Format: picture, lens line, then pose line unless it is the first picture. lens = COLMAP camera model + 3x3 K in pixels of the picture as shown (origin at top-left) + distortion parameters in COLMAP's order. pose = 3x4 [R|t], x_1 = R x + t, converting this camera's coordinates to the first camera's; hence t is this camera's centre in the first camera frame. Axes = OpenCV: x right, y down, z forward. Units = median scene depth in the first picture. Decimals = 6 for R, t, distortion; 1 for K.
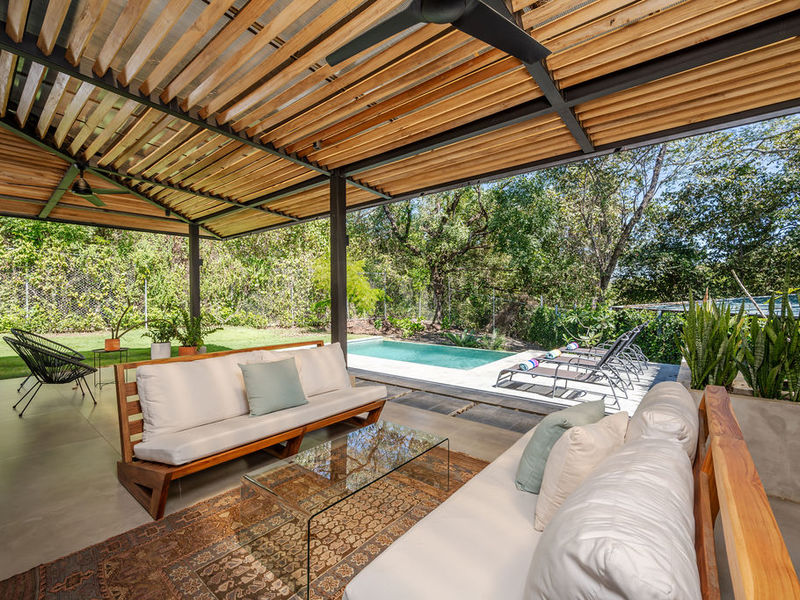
lens RADIAL K [[359.0, 0, 396.8], [0, 359.0, 297.8], [0, 0, 1]] dist [-0.010560, 0.000475]
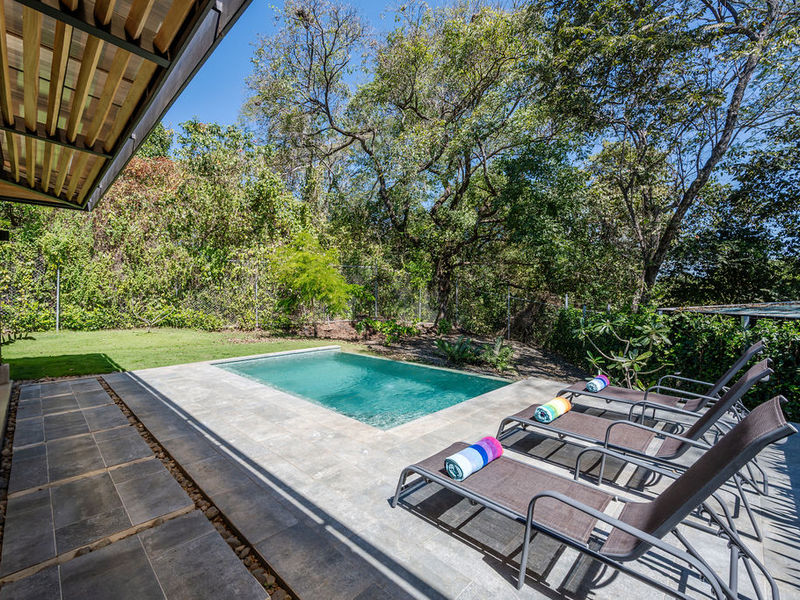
lens RADIAL K [[359.0, 0, 399.1], [0, 359.0, 298.4], [0, 0, 1]] dist [-0.010560, 0.000475]
pose [[0.997319, 0.007352, -0.072810, 0.100525], [-0.007157, 0.999970, 0.002936, 0.003872], [0.072829, -0.002407, 0.997342, 0.192529]]
